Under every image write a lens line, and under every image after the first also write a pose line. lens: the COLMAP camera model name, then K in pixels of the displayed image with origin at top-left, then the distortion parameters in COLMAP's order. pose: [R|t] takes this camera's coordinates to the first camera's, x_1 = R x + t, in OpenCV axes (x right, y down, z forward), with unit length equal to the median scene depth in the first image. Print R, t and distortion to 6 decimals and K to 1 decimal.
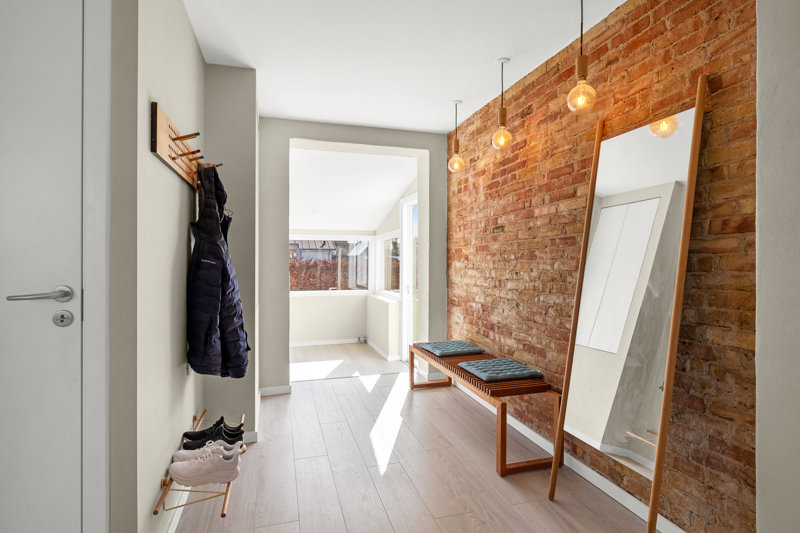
lens RADIAL K [[408.1, 0, 397.5], [0, 408.1, 261.6], [0, 0, 1]] dist [-0.001585, -0.000702]
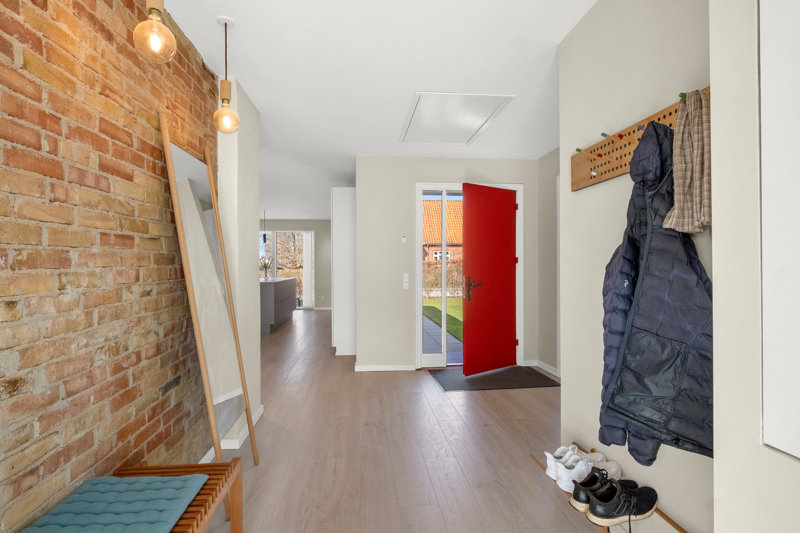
lens RADIAL K [[408.1, 0, 399.1], [0, 408.1, 264.4], [0, 0, 1]] dist [-0.001585, -0.000702]
pose [[-0.982317, 0.007524, 0.187073, -0.156577], [0.007028, 0.999970, -0.003316, -0.004848], [-0.187092, -0.001942, -0.982341, 1.499512]]
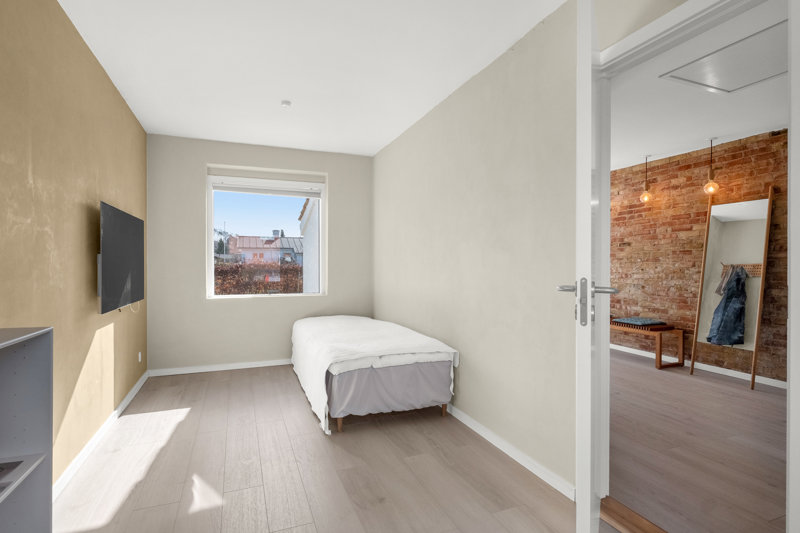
lens RADIAL K [[399.2, 0, 402.8], [0, 399.2, 269.0], [0, 0, 1]] dist [-0.000897, 0.001057]
pose [[0.994484, -0.003439, 0.104829, -1.080262], [0.002352, 0.999942, 0.010492, 0.006120], [-0.104859, -0.010188, 0.994435, -0.730857]]
